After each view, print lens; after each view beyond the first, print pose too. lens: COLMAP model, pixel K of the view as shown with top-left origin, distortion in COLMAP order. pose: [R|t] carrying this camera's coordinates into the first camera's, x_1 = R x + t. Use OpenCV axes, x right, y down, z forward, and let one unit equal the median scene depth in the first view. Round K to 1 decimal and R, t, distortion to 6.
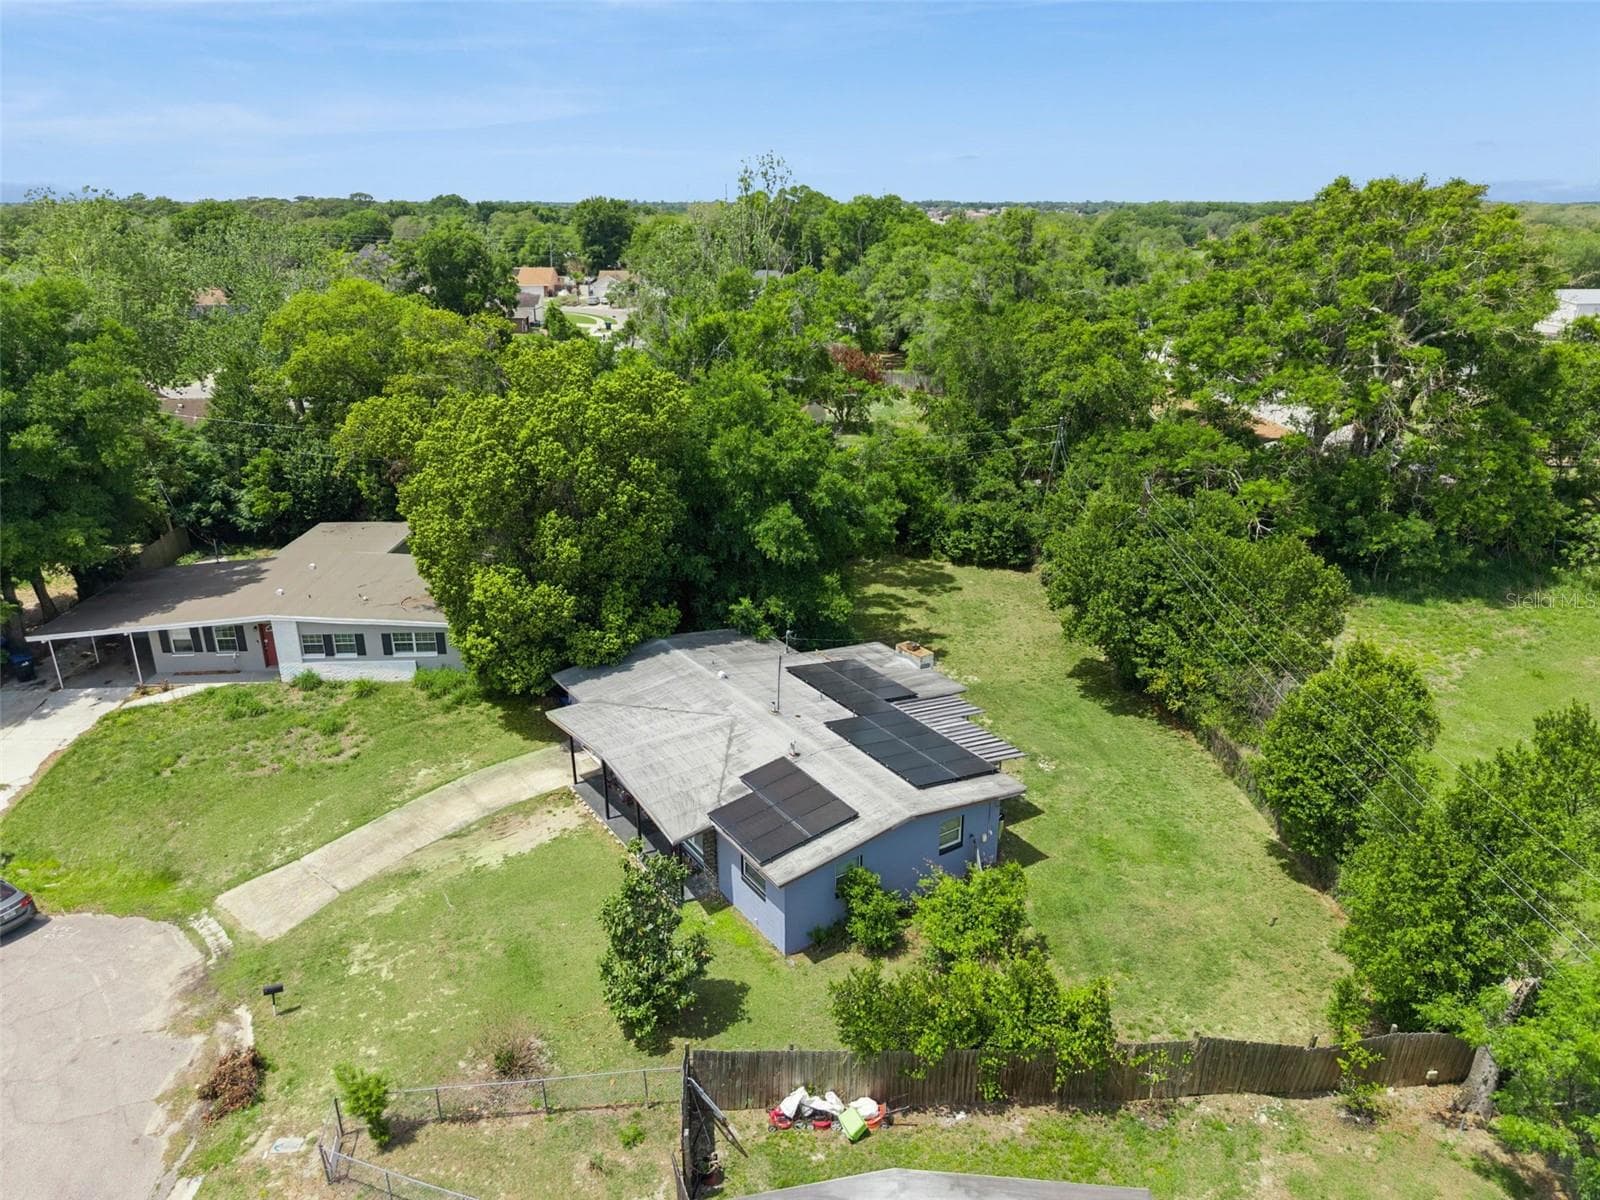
lens RADIAL K [[1043.6, 0, 800.0], [0, 1043.6, 600.0], [0, 0, 1]] dist [0.000024, 0.000157]
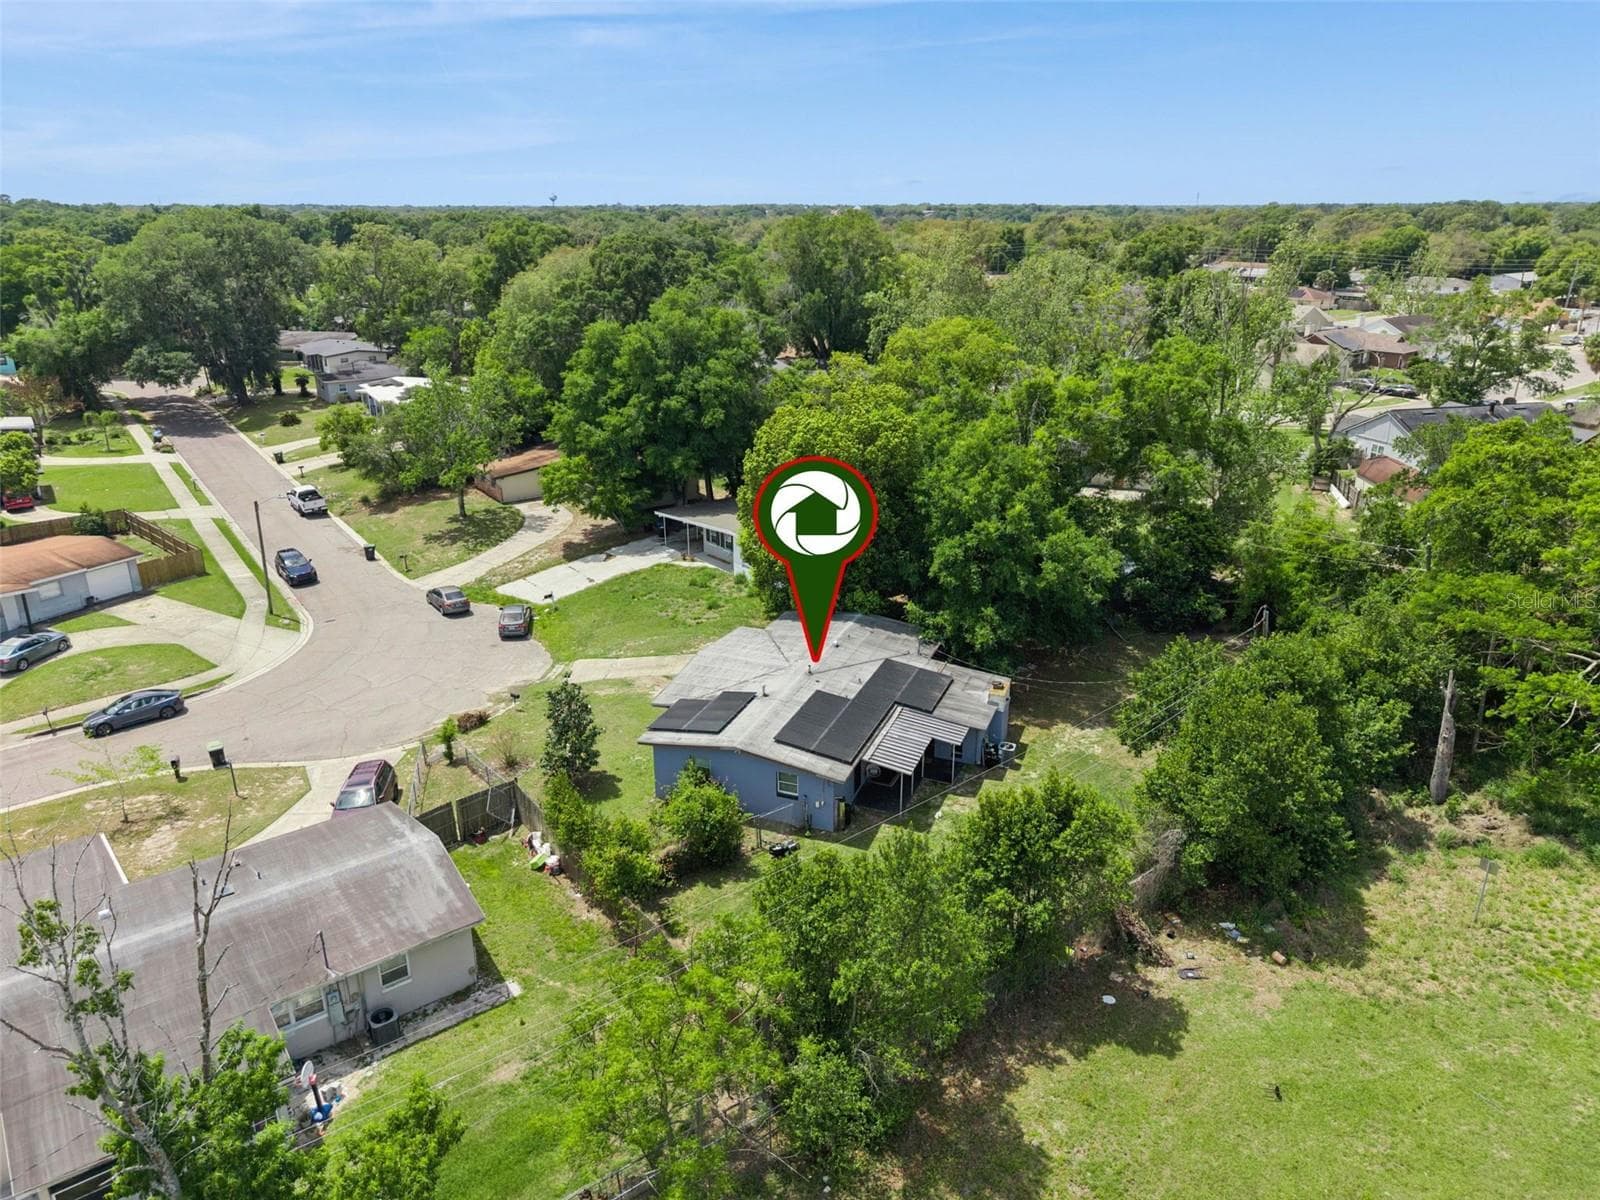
lens RADIAL K [[1043.6, 0, 800.0], [0, 1043.6, 600.0], [0, 0, 1]] dist [0.000024, 0.000157]
pose [[0.559548, 0.278697, -0.780535, 0.865119], [-0.281101, 0.949762, 0.137606, -0.141787], [0.779672, 0.142412, 0.609779, 0.135185]]
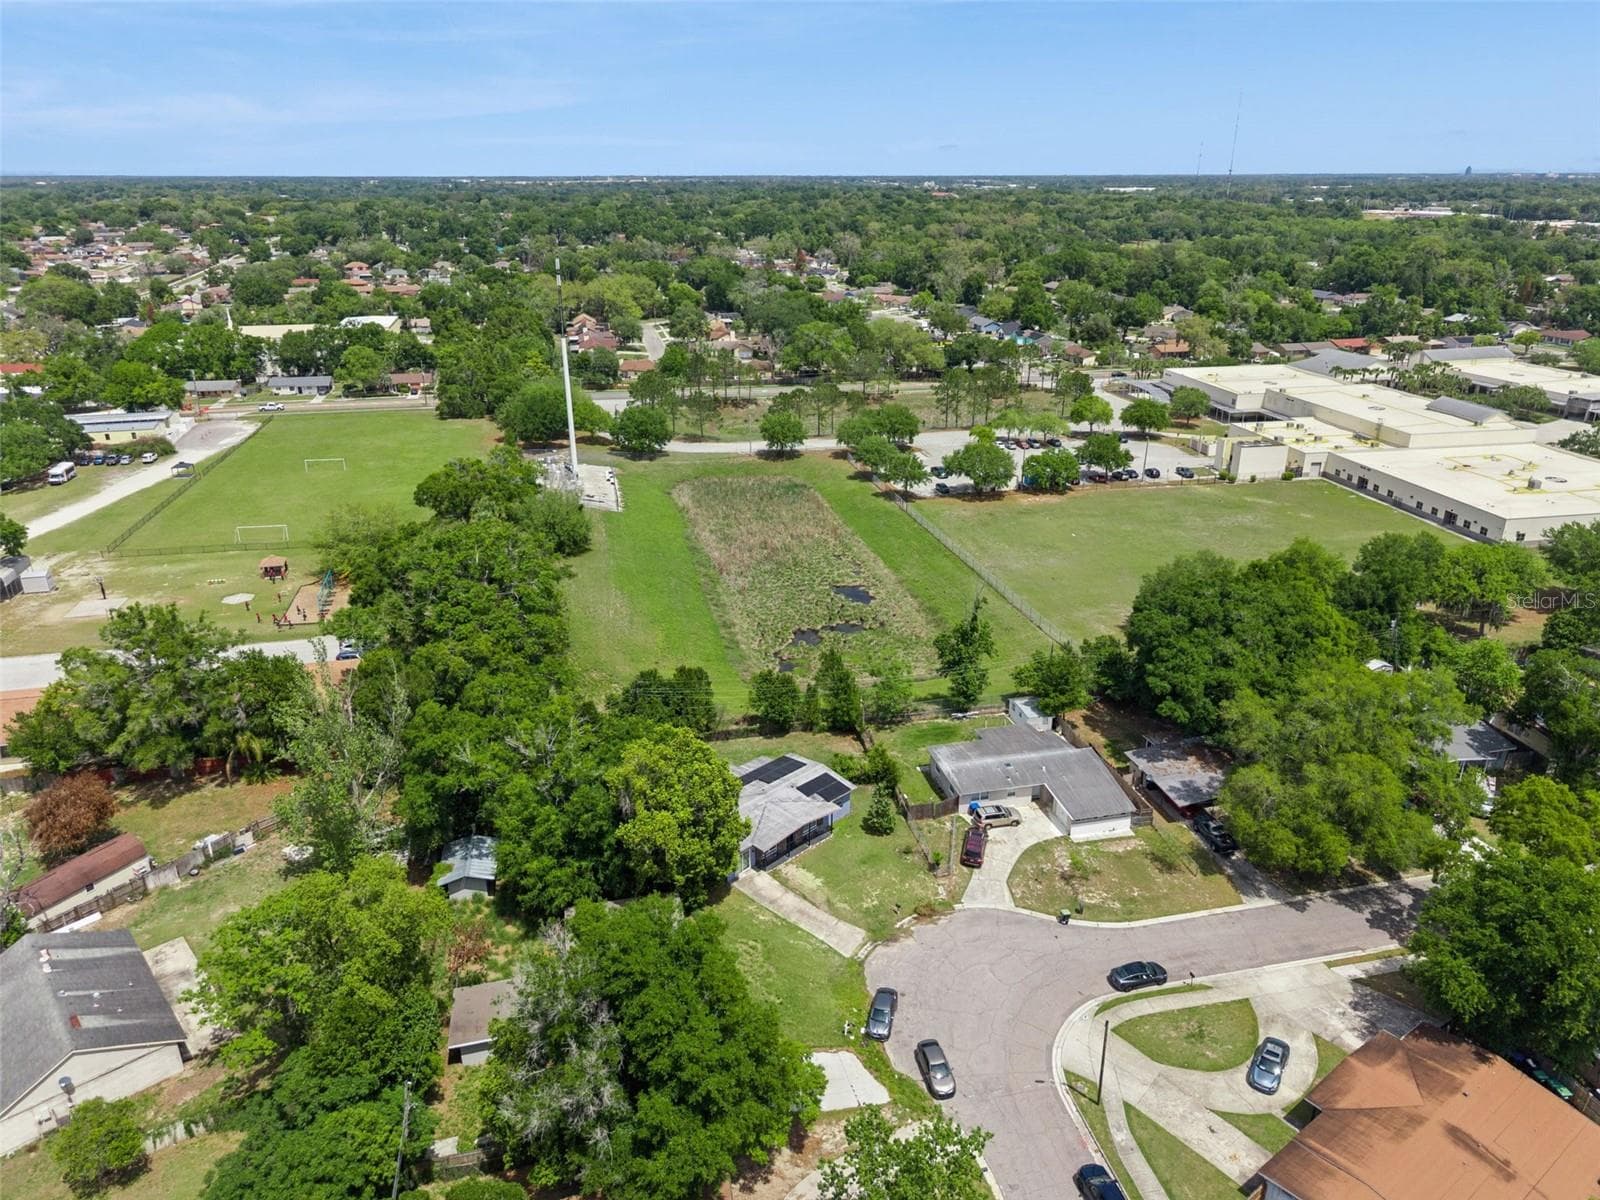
lens RADIAL K [[1043.6, 0, 800.0], [0, 1043.6, 600.0], [0, 0, 1]] dist [0.000024, 0.000157]
pose [[-0.159149, -0.382285, 0.910236, -2.045683], [0.343523, 0.842929, 0.414080, -1.236356], [-0.925561, 0.378588, -0.002827, 0.637776]]
